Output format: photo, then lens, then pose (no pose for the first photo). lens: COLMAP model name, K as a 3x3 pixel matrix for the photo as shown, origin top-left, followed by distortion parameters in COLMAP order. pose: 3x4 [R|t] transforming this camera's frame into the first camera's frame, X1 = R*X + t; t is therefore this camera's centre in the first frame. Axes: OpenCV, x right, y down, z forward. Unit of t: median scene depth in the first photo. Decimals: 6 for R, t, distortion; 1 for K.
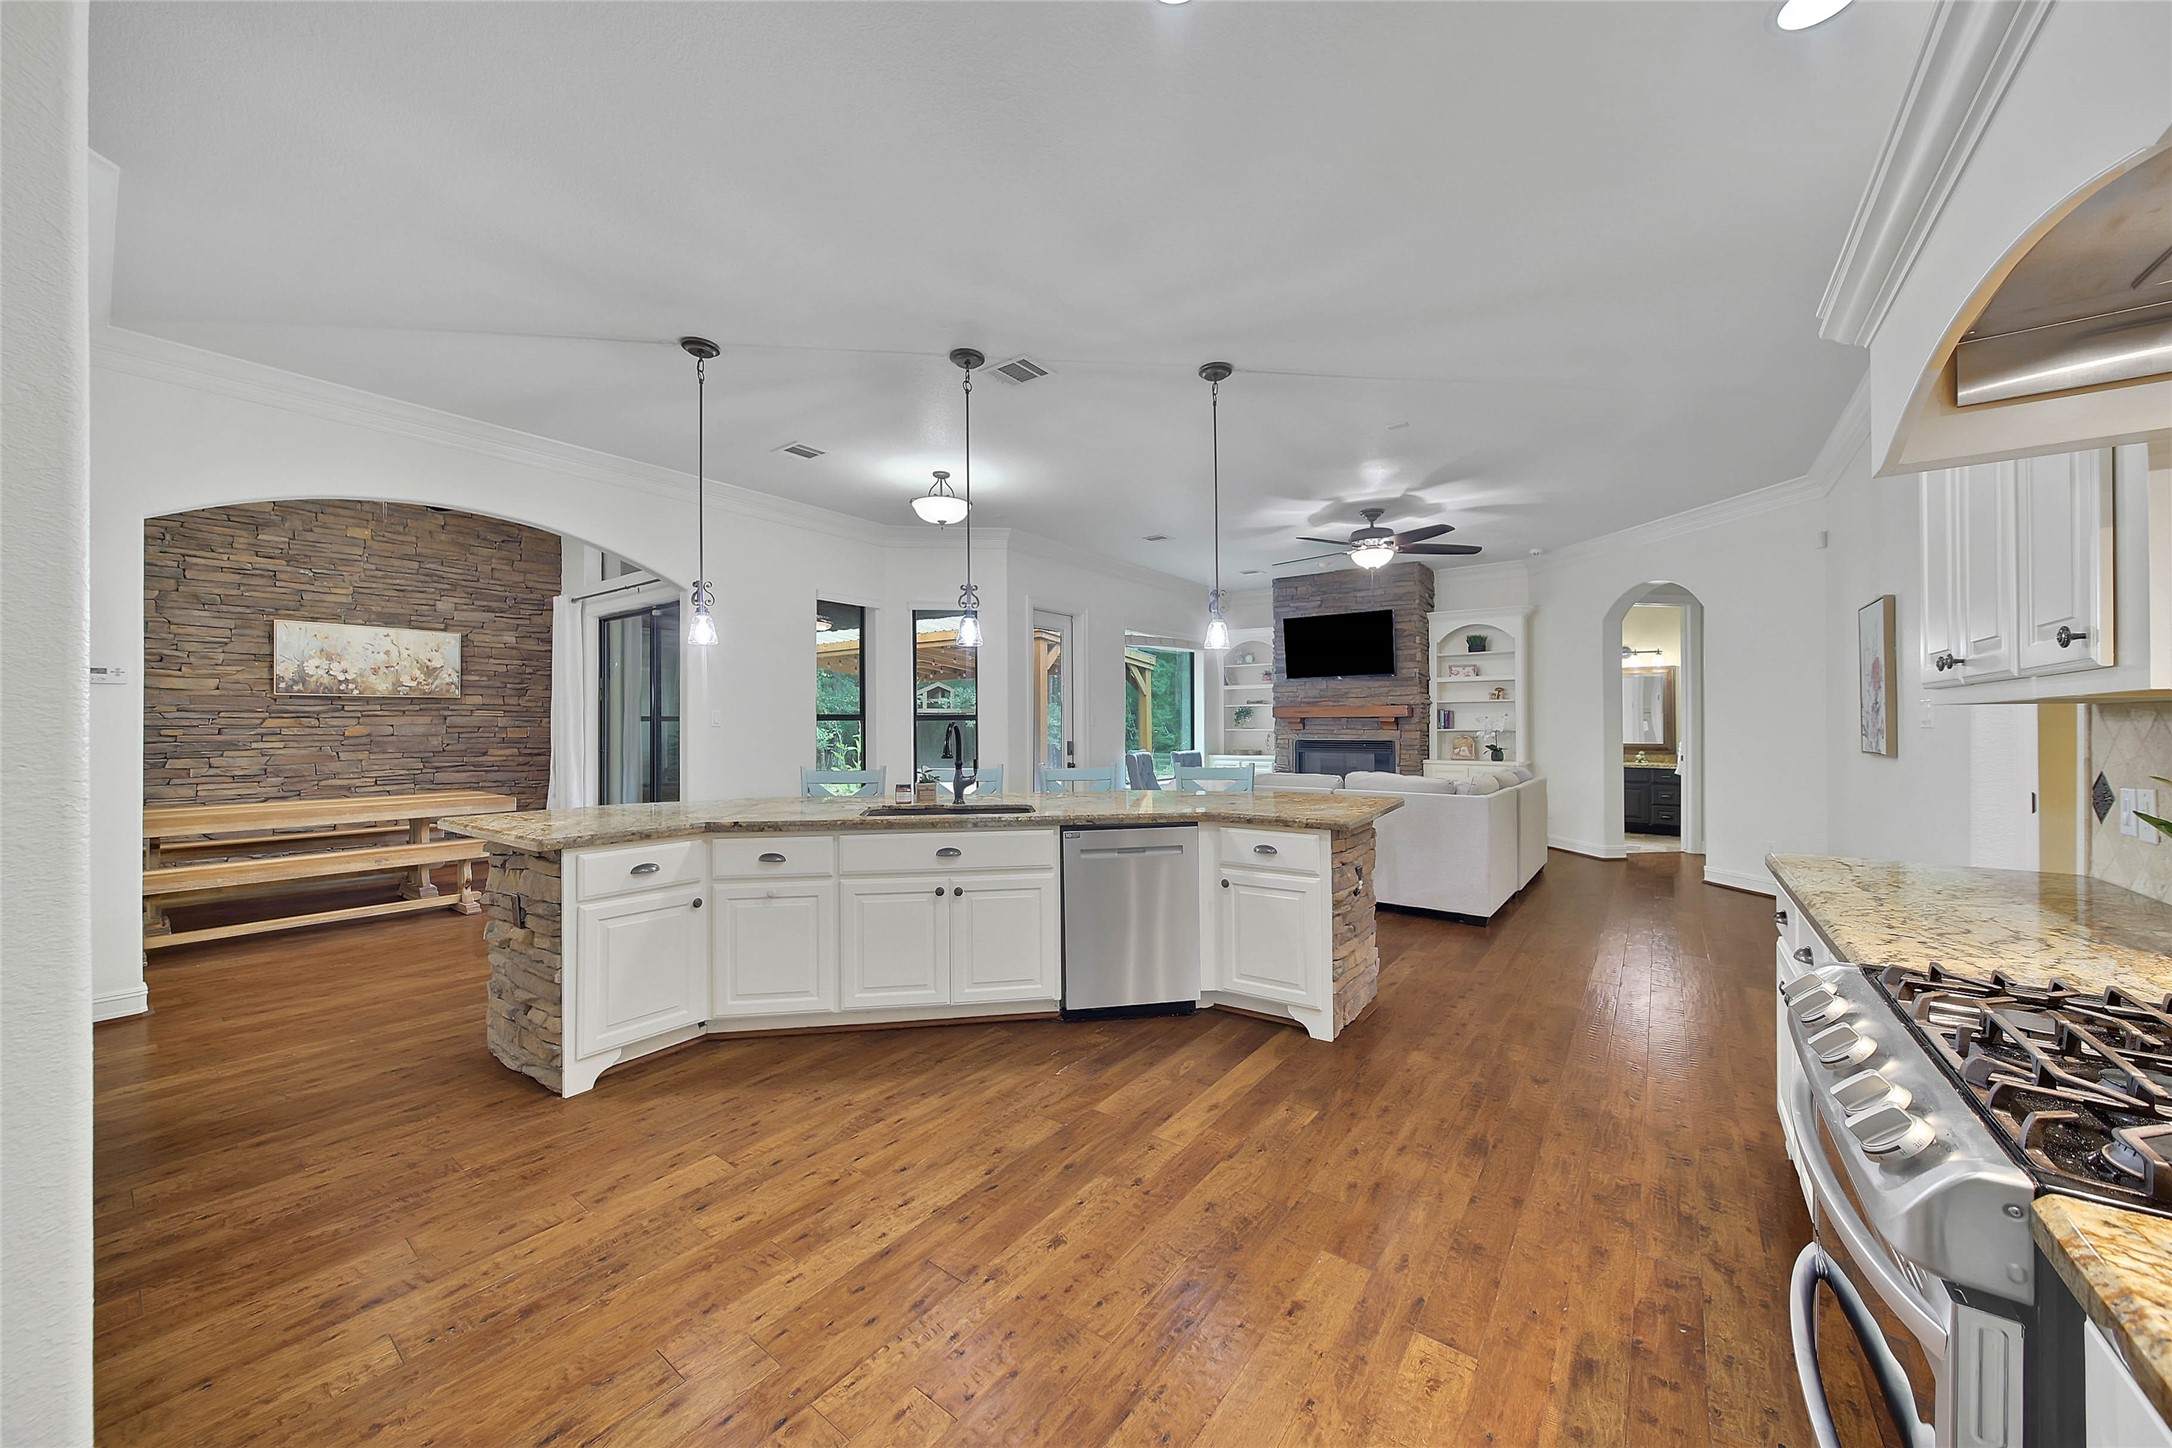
lens RADIAL K [[776.4, 0, 1090.5], [0, 776.4, 729.2], [0, 0, 1]] dist [-0.000443, -0.000022]
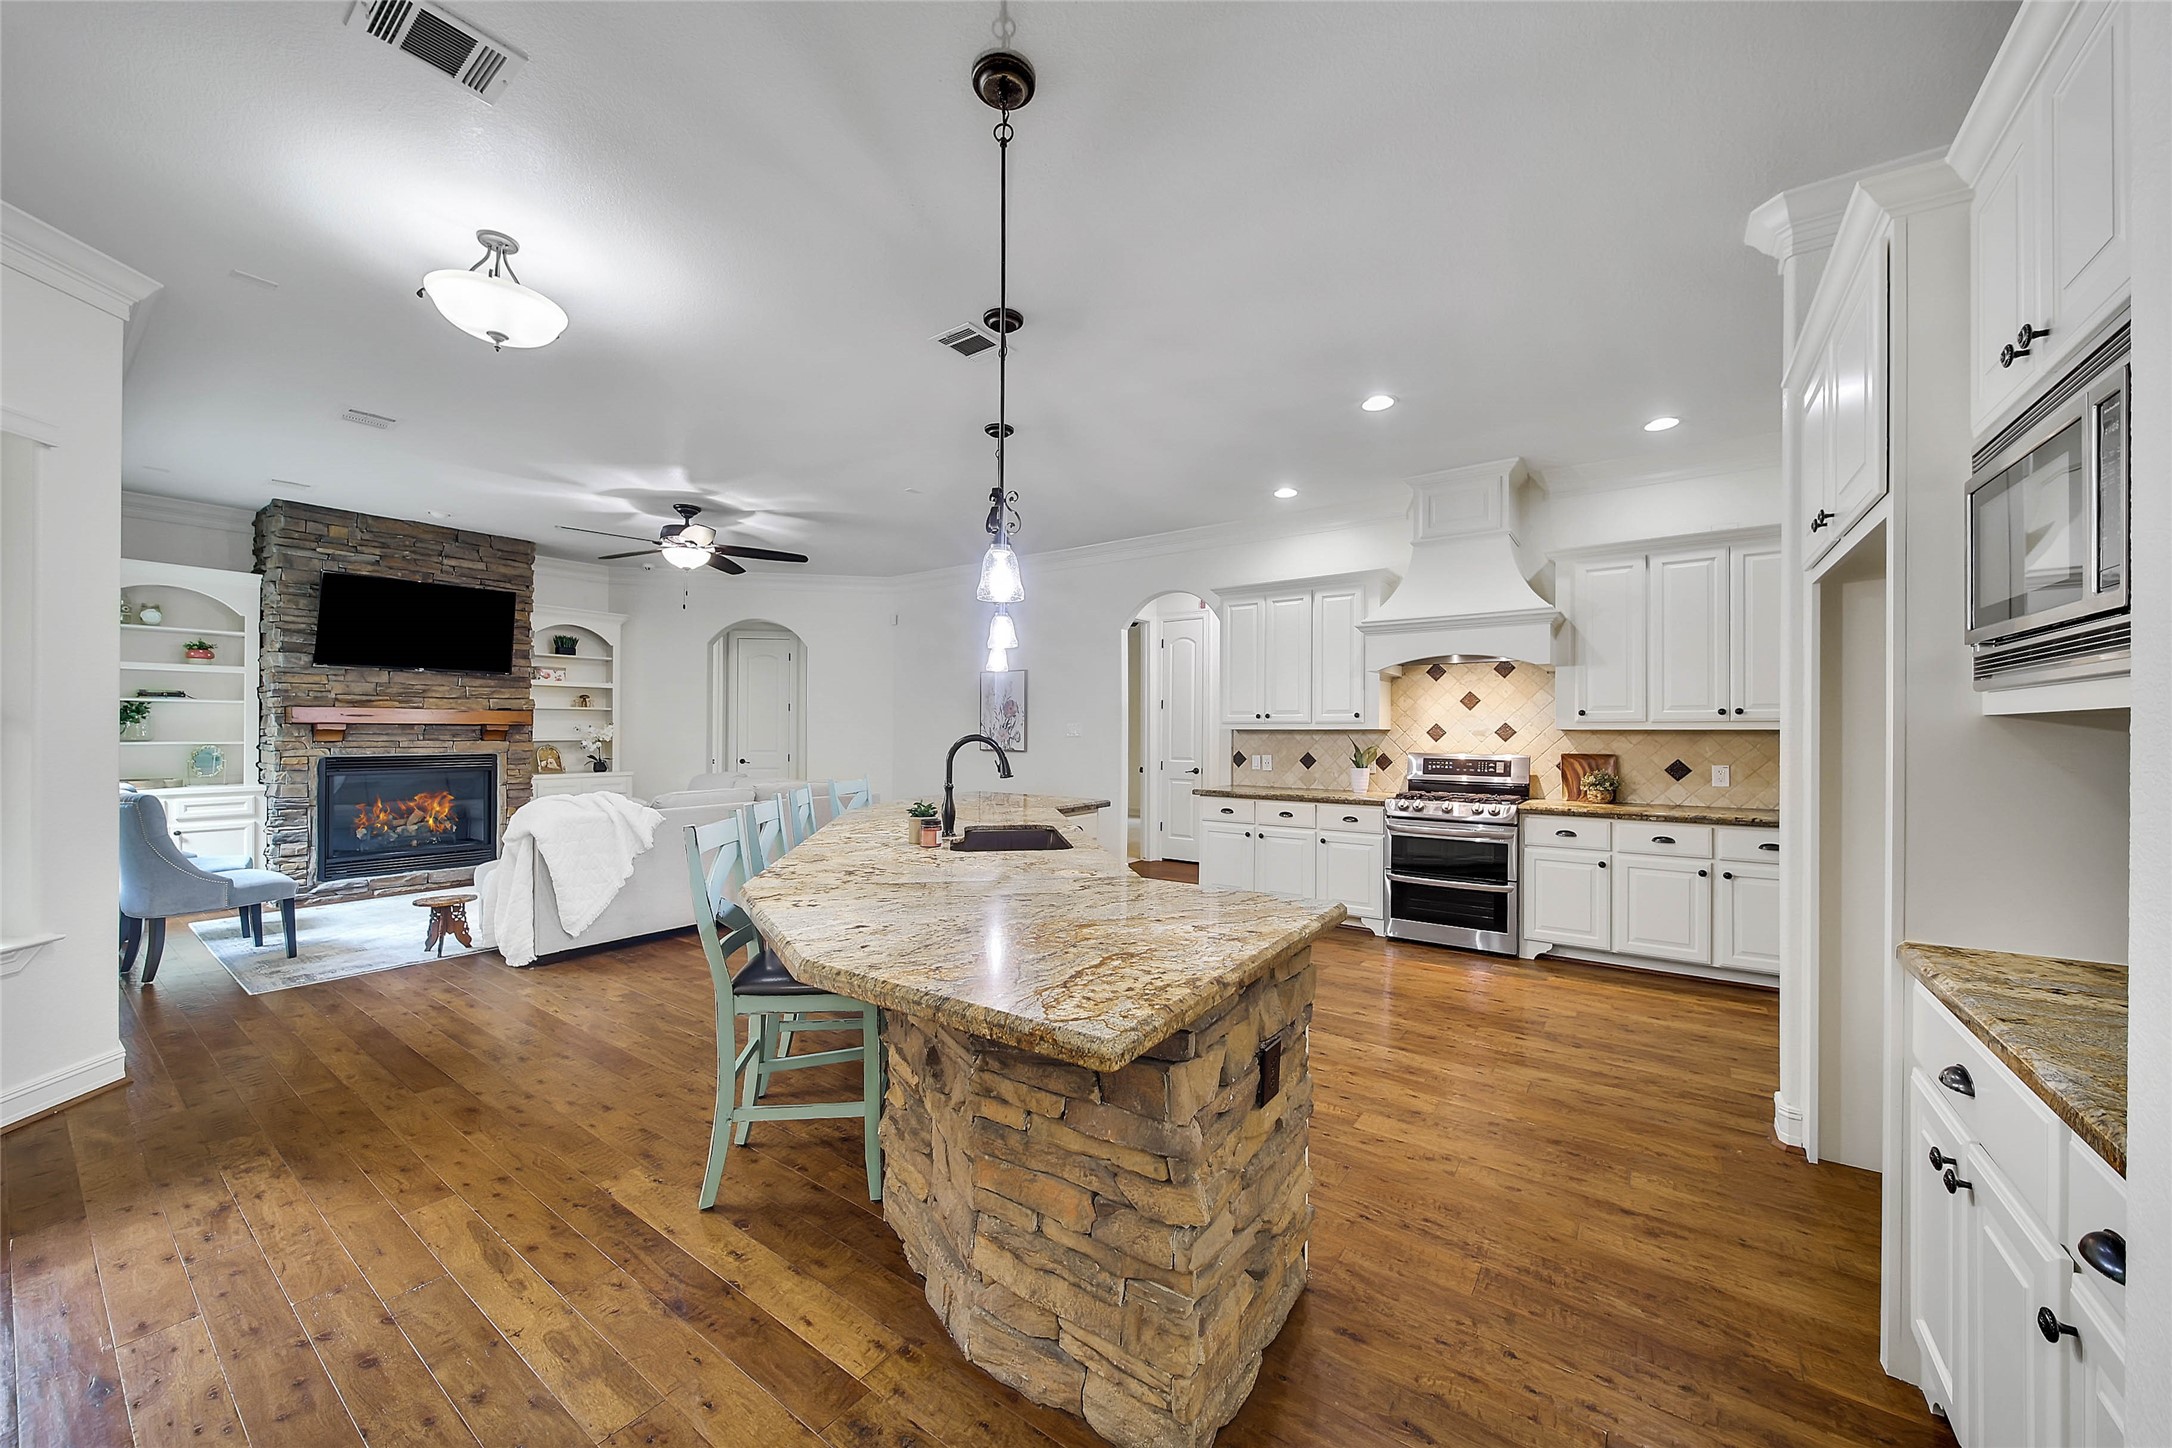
lens RADIAL K [[788.3, 0, 1099.9], [0, 788.3, 726.6], [0, 0, 1]] dist [-0.002605, -0.000343]
pose [[-0.026071, 0.008162, 0.999627, -1.537744], [0.004496, 0.999958, -0.008047, -0.013906], [-0.999650, 0.004285, -0.026106, 1.330940]]
